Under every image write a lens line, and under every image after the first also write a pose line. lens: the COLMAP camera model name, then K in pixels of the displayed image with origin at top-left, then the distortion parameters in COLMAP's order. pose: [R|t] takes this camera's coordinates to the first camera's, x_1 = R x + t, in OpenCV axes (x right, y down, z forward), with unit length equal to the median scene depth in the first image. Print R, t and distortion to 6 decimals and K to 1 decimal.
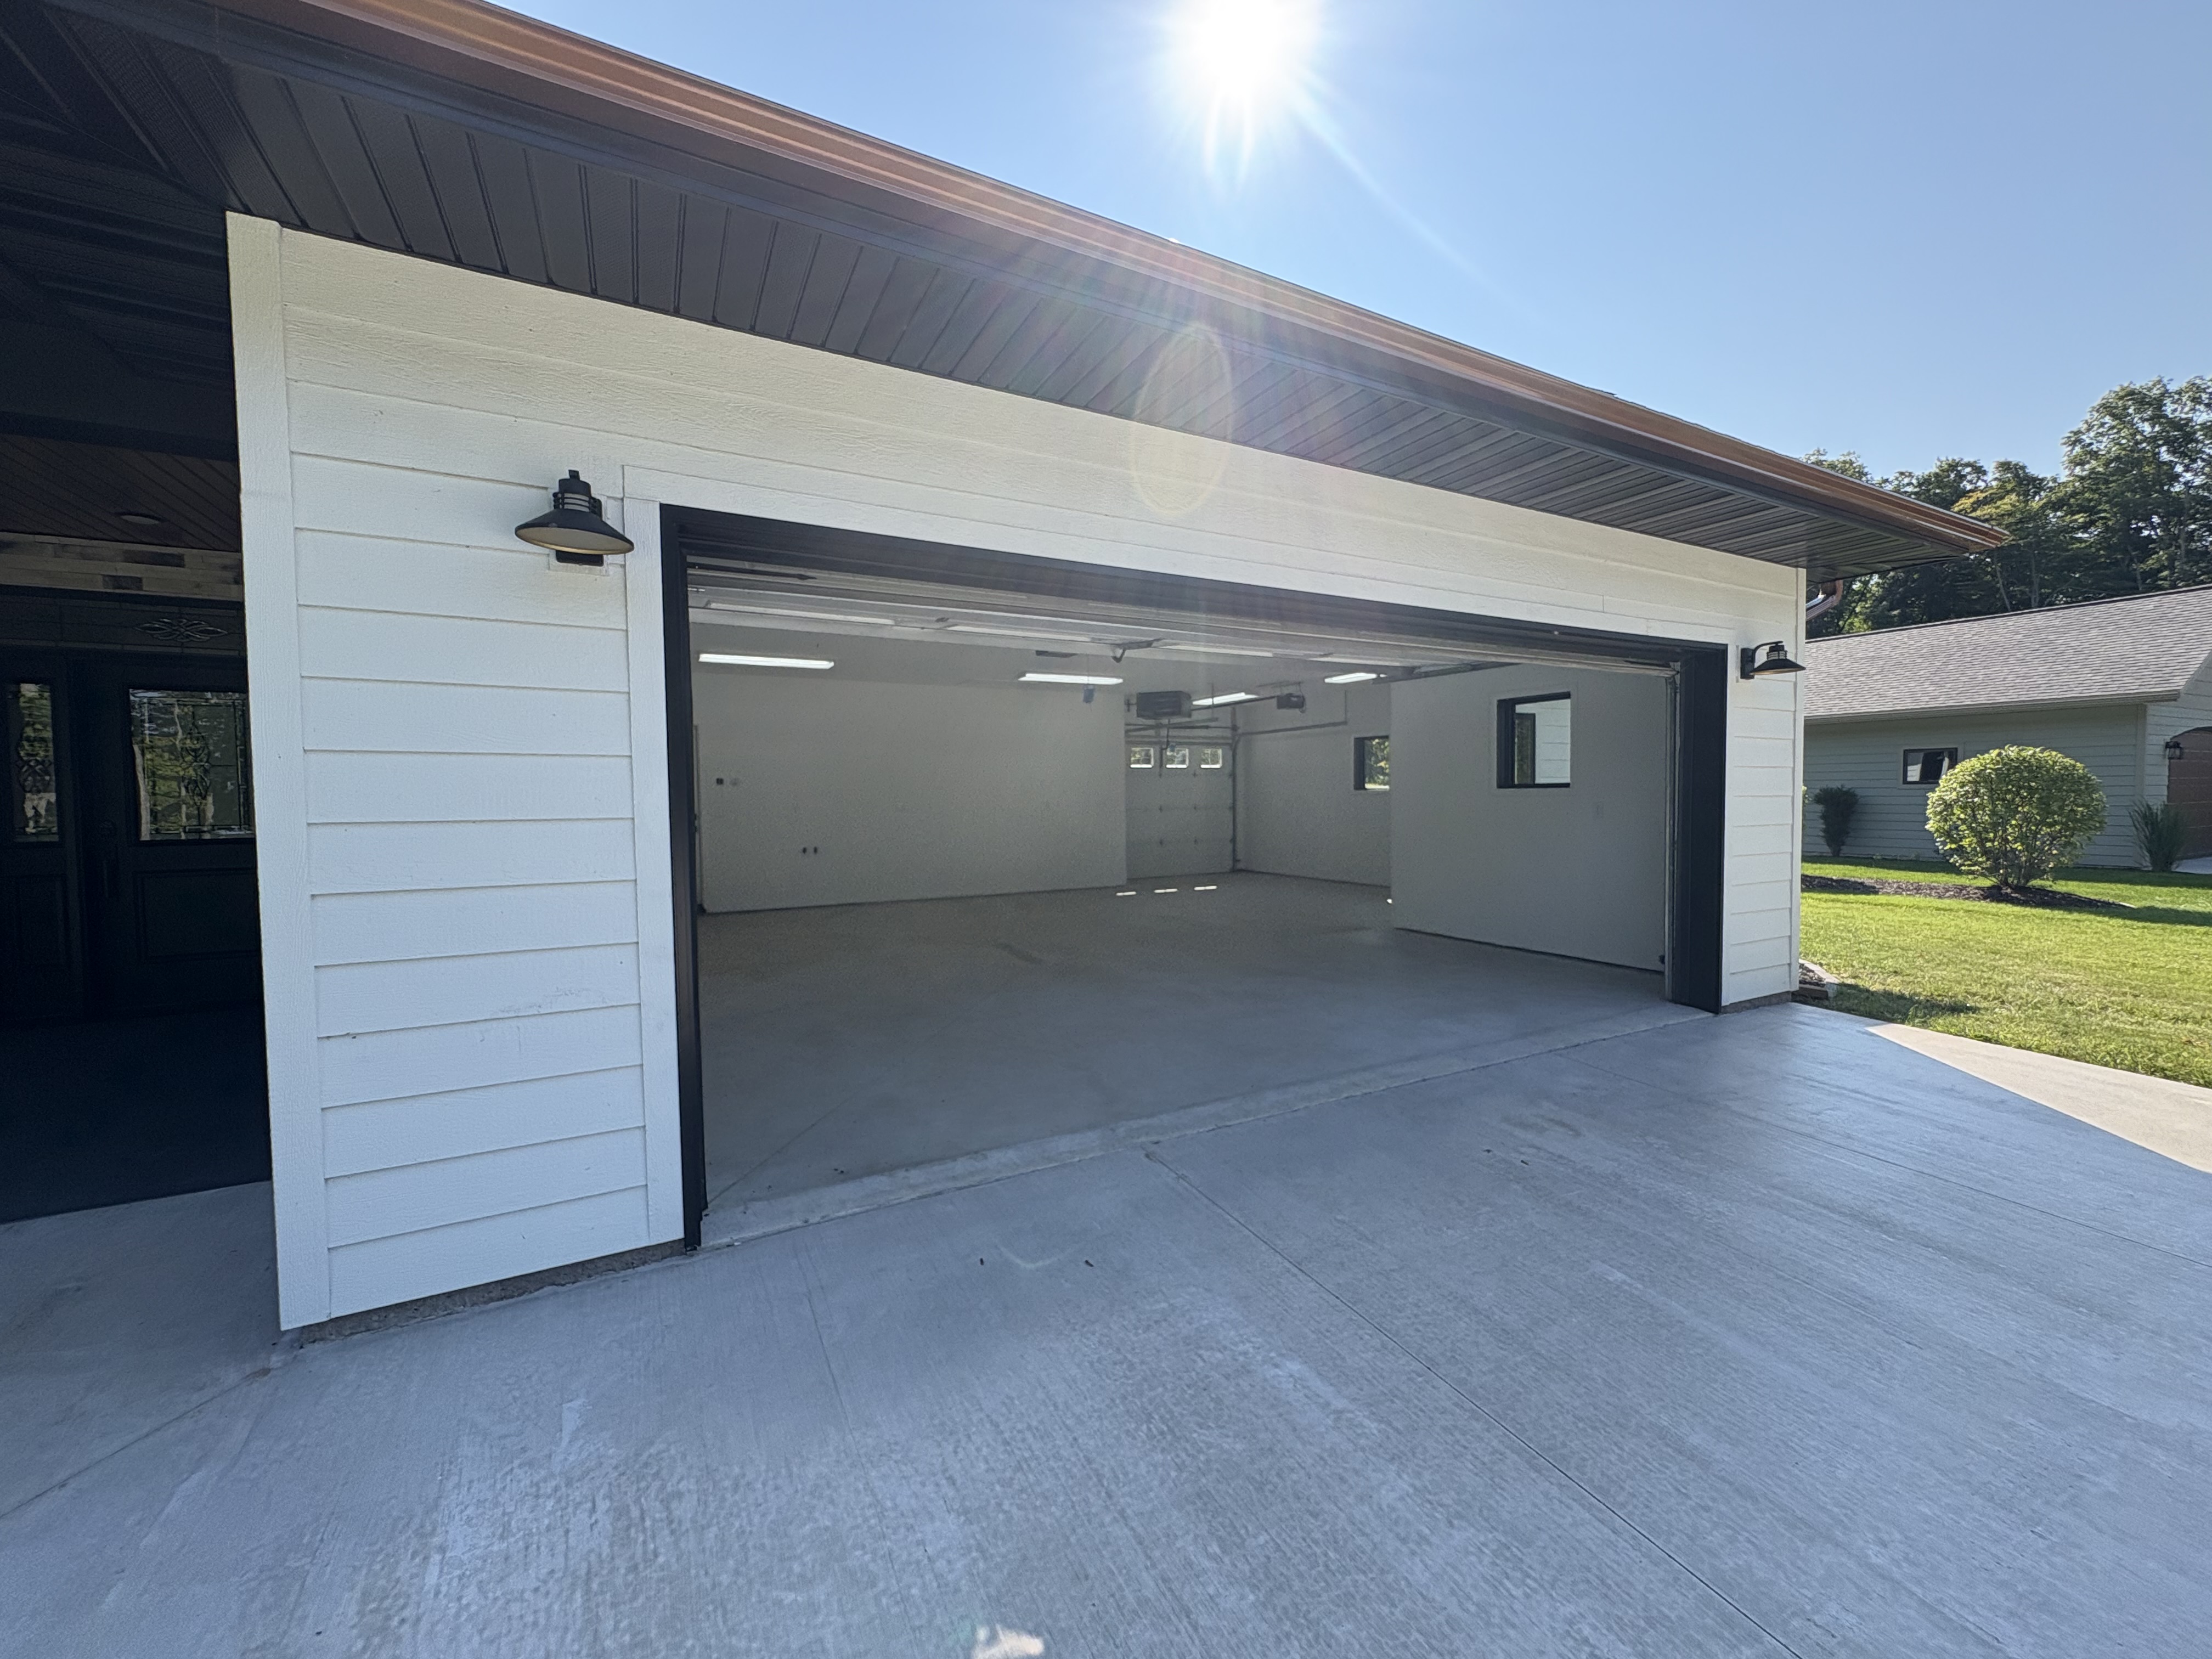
lens RADIAL K [[874.4, 0, 1106.0], [0, 874.4, 829.5], [0, 0, 1]] dist [0.000189, 0.000444]
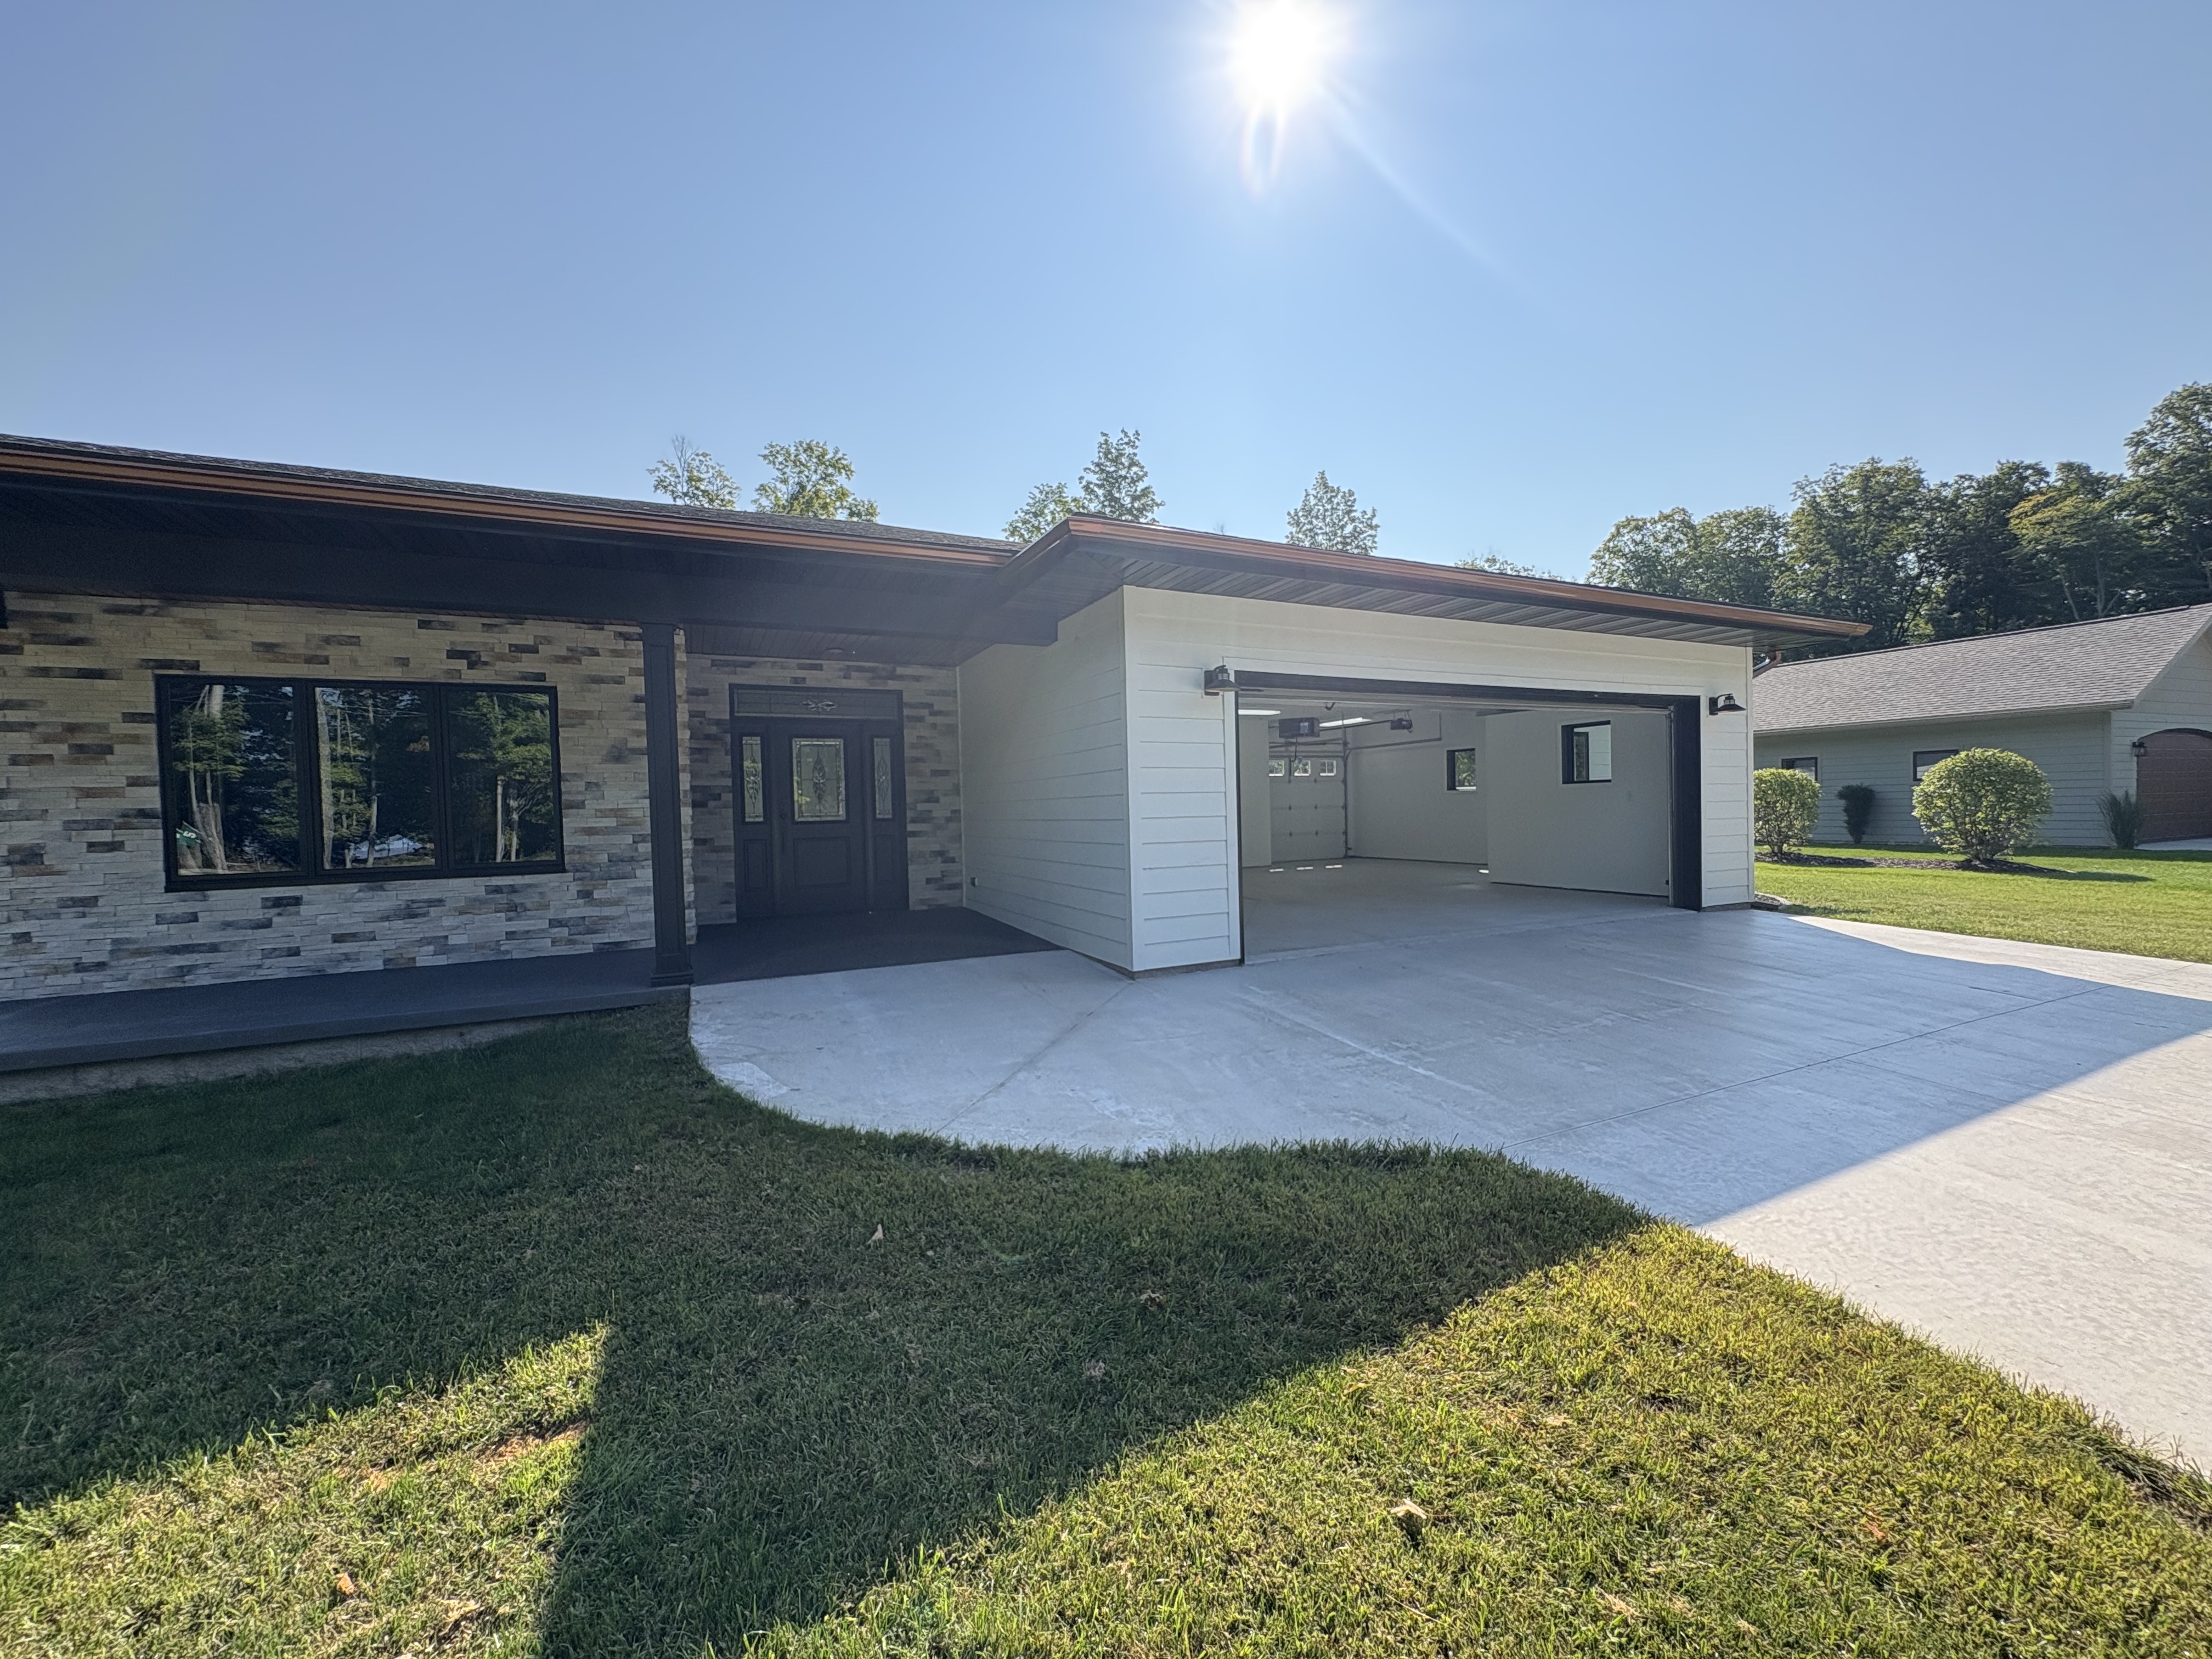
lens RADIAL K [[874.4, 0, 1106.0], [0, 874.4, 829.5], [0, 0, 1]] dist [0.000189, 0.000444]
pose [[0.998485, -0.011615, -0.053792, -0.135942], [0.010793, 0.999821, -0.015557, 0.024376], [0.053963, 0.014953, 0.998431, -0.286690]]
